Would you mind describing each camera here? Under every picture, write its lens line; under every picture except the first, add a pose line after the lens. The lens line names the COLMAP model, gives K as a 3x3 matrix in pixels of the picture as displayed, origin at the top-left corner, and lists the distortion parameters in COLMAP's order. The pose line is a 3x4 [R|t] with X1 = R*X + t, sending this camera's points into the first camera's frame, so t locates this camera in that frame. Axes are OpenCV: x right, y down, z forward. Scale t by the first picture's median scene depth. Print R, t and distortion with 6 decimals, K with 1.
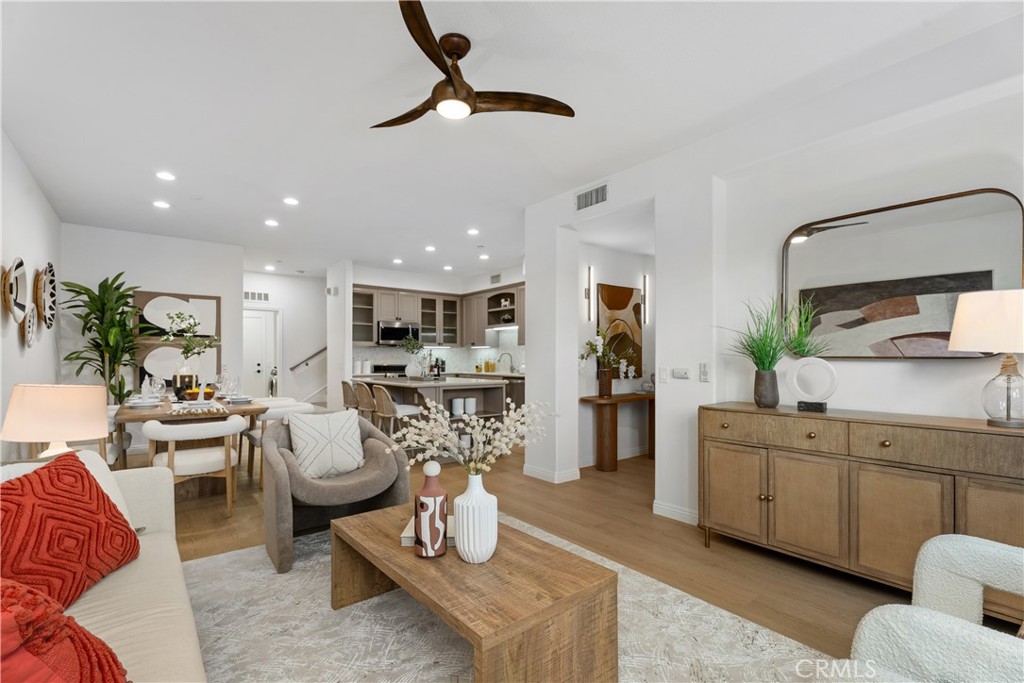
lens RADIAL K [[477.5, 0, 509.2], [0, 477.5, 351.2], [0, 0, 1]] dist [-0.002124, -0.001172]
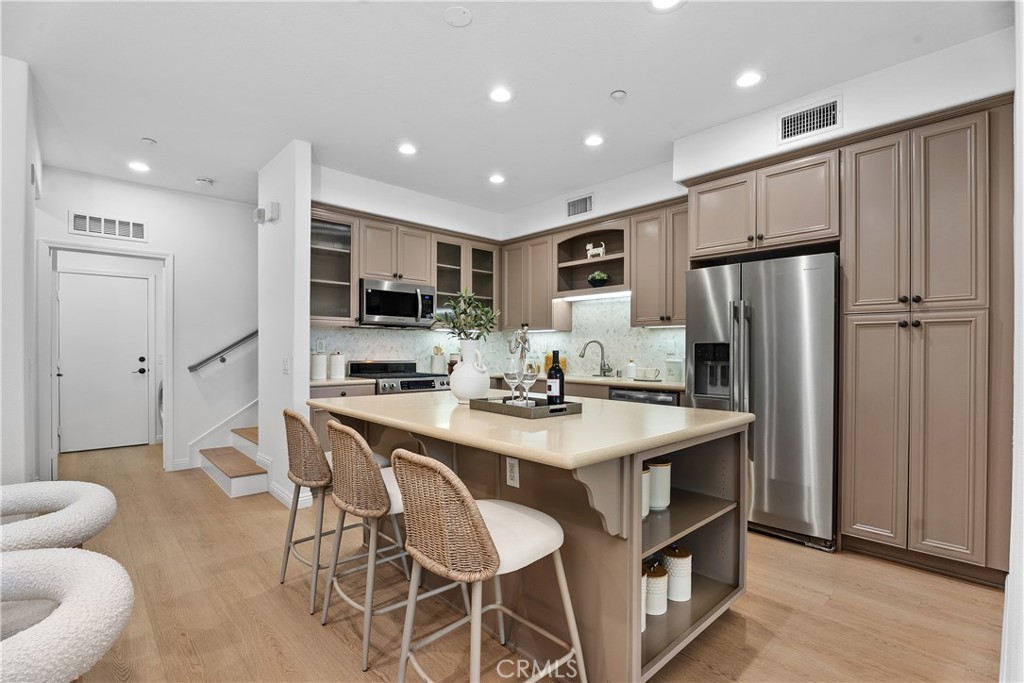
lens RADIAL K [[477.5, 0, 504.6], [0, 477.5, 346.2], [0, 0, 1]] dist [-0.002124, -0.001172]
pose [[0.996863, 0.006006, 0.078913, -0.150842], [-0.006595, 0.999952, 0.007216, 0.005889], [-0.078866, -0.007714, 0.996855, 0.445830]]
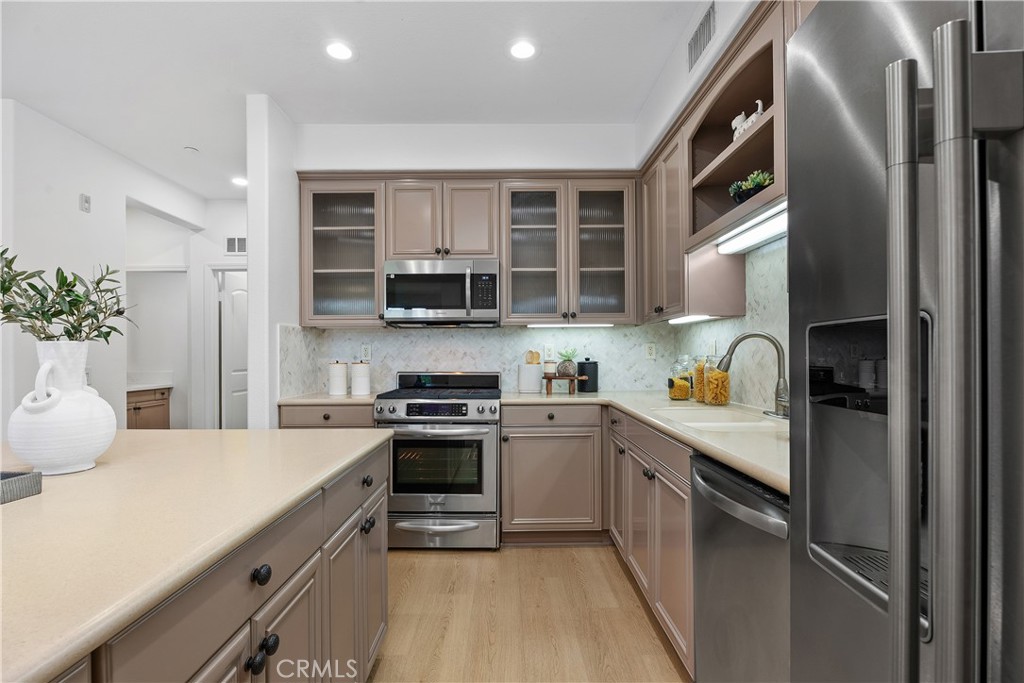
lens RADIAL K [[491.4, 0, 513.2], [0, 491.4, 348.9], [0, 0, 1]] dist [-0.006257, 0.001091]
pose [[0.784039, -0.009885, -0.620633, 0.049828], [0.012096, 0.999927, -0.000645, 0.009330], [0.620593, -0.007002, 0.784101, 0.715579]]
